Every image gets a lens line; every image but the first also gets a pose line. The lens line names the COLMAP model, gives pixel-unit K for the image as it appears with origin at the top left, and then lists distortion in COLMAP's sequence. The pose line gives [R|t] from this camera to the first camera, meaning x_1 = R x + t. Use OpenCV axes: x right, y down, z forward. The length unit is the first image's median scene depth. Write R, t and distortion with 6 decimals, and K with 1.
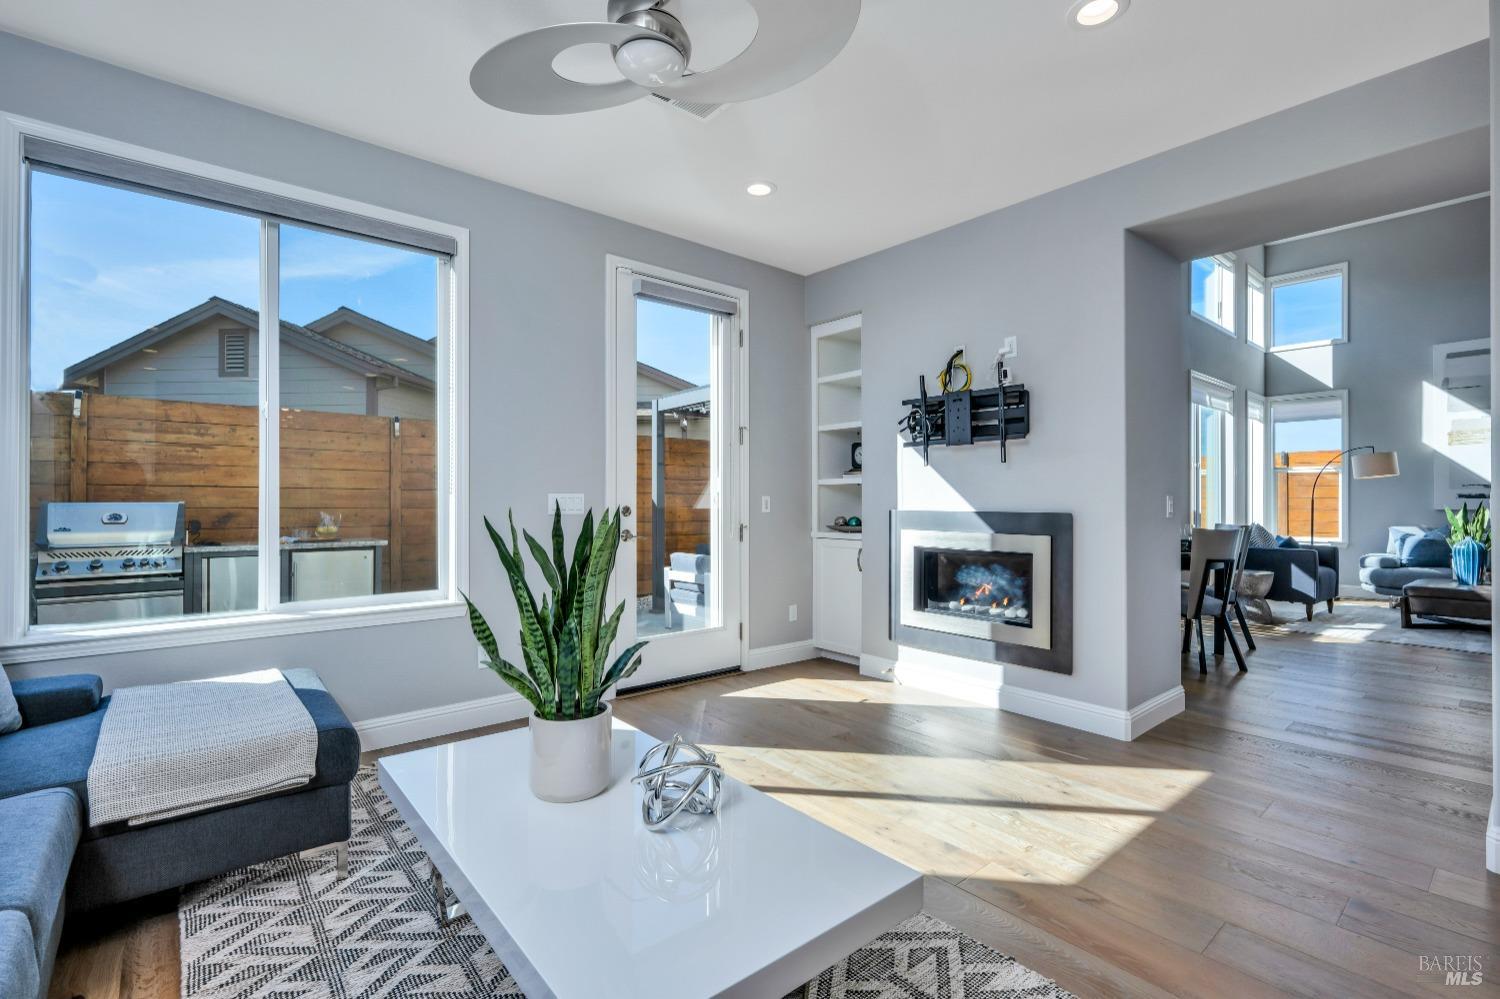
lens RADIAL K [[697.6, 0, 744.7], [0, 697.6, 500.3], [0, 0, 1]] dist [-0.003334, -0.000360]
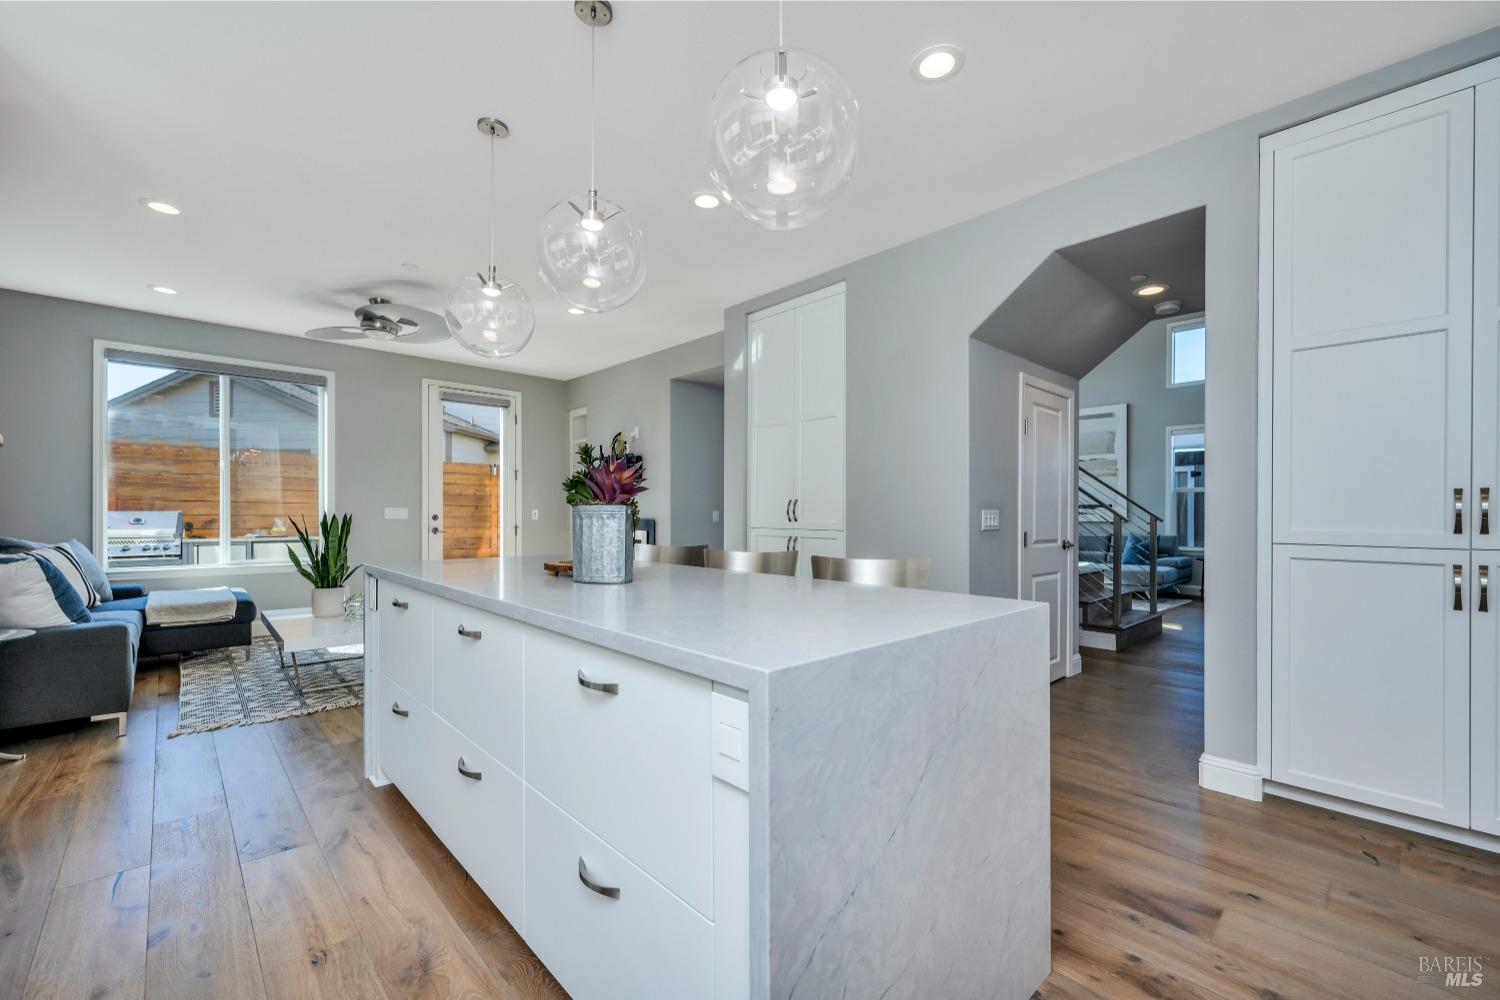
lens RADIAL K [[631.7, 0, 753.9], [0, 631.7, 518.0], [0, 0, 1]] dist [0.000767, -0.000012]
pose [[0.998377, 0.005017, 0.056724, 0.570300], [-0.005498, 0.999950, 0.008331, -0.001962], [-0.056679, -0.008629, 0.998355, -0.704656]]
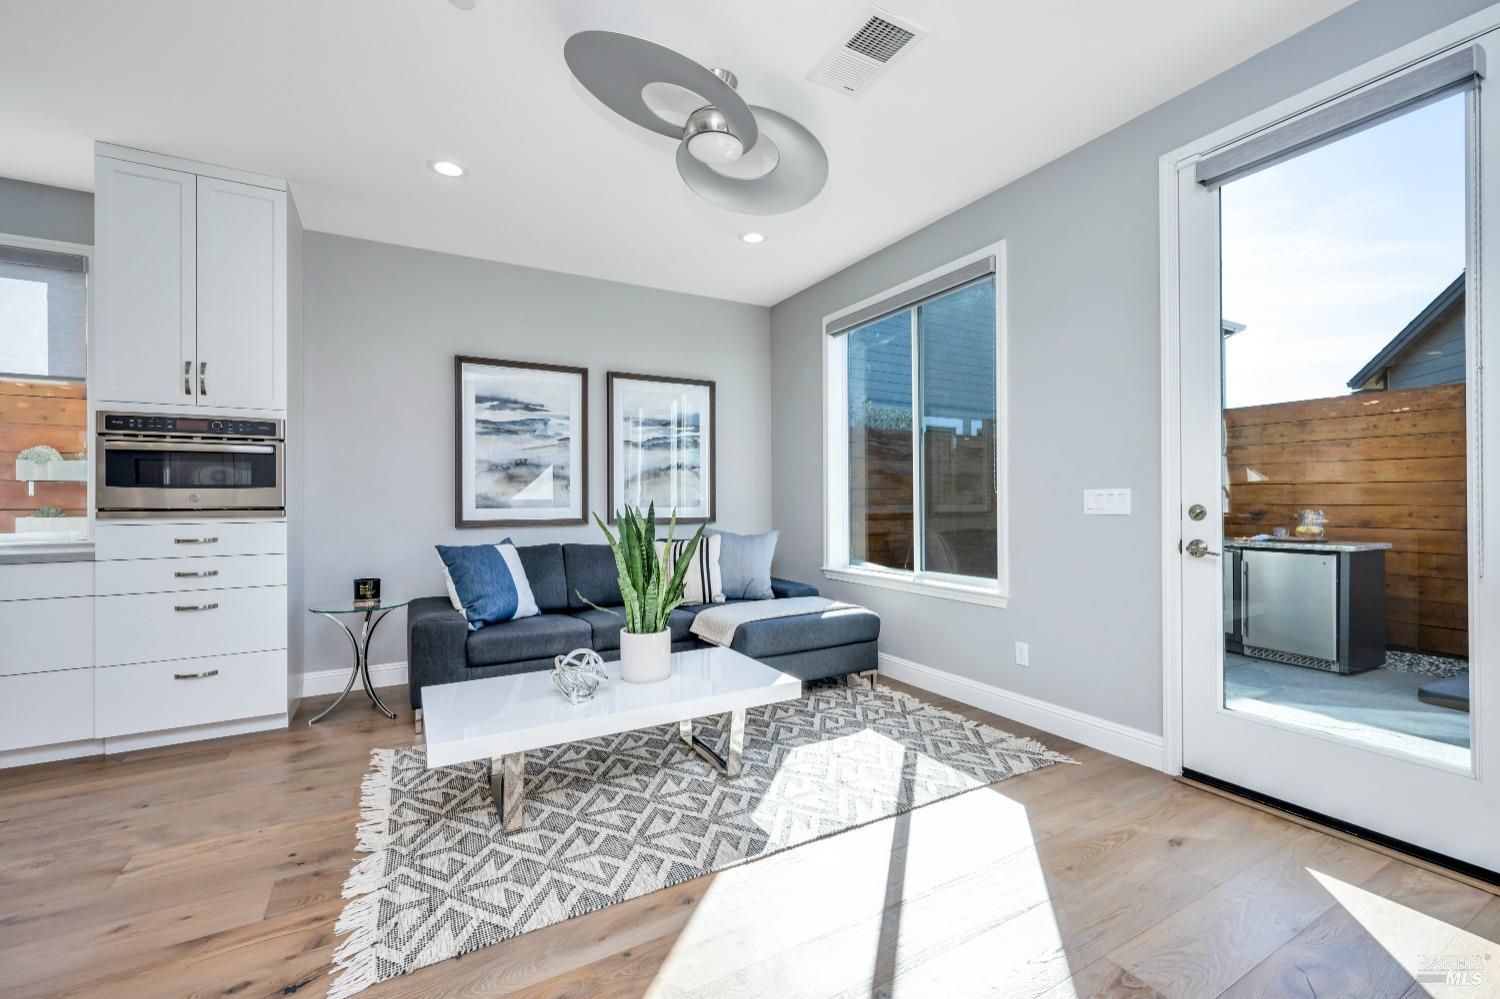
lens RADIAL K [[631.7, 0, 750.0], [0, 631.7, 499.5], [0, 0, 1]] dist [-0.000893, -0.000143]
pose [[-0.193637, -0.002082, -0.981071, 0.508142], [0.006399, 0.999974, -0.003385, 0.002204], [0.981052, -0.006934, -0.193618, 0.676075]]
